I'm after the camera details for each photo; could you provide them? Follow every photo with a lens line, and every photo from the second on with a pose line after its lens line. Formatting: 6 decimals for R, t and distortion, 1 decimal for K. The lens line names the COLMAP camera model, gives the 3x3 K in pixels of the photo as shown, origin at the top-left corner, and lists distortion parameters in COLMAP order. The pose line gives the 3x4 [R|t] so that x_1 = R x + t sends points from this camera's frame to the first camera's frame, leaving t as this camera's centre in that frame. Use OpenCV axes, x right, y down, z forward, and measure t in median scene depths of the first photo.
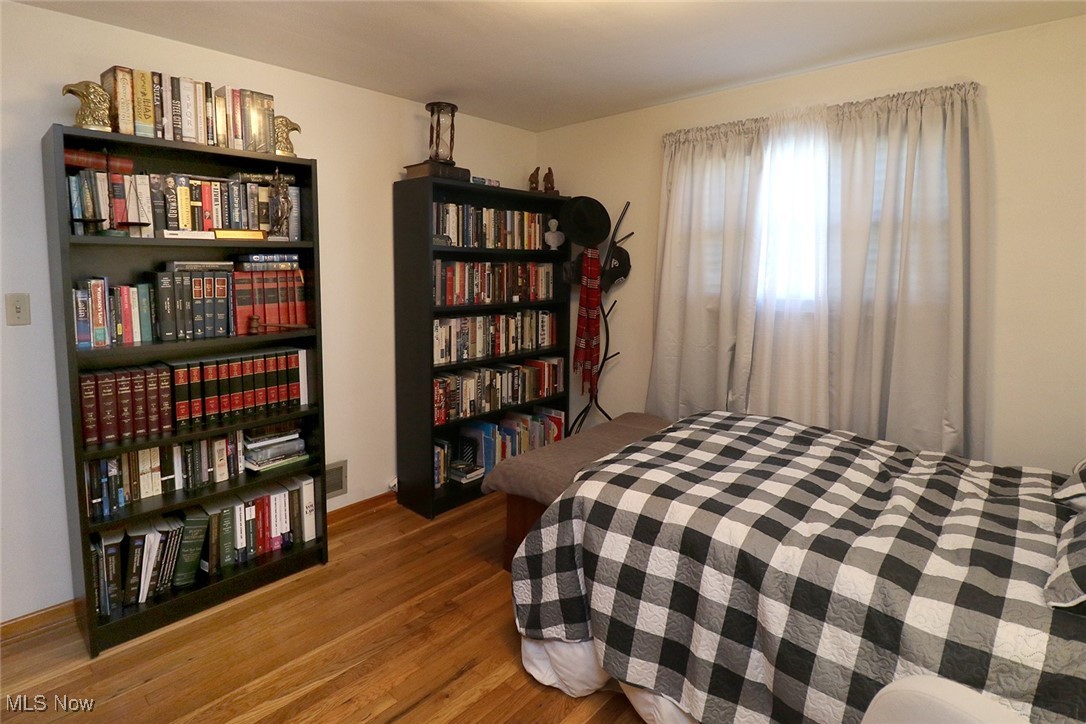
lens RADIAL K [[612.0, 0, 536.3], [0, 612.0, 364.2], [0, 0, 1]] dist [-0.004583, -0.002046]
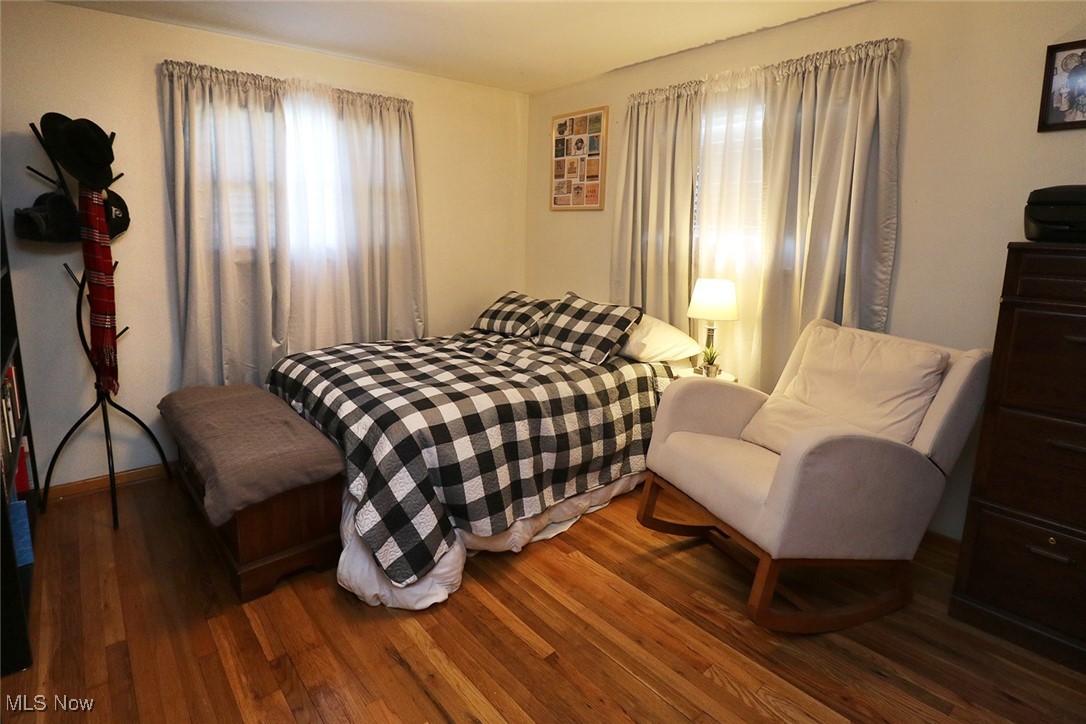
lens RADIAL K [[499.4, 0, 541.7], [0, 499.4, 345.1], [0, 0, 1]] dist [0.000392, -0.000230]
pose [[0.111698, -0.230891, 0.966547, -0.608389], [0.152471, 0.965099, 0.212925, -0.072955], [-0.981976, 0.123587, 0.143004, 0.528887]]
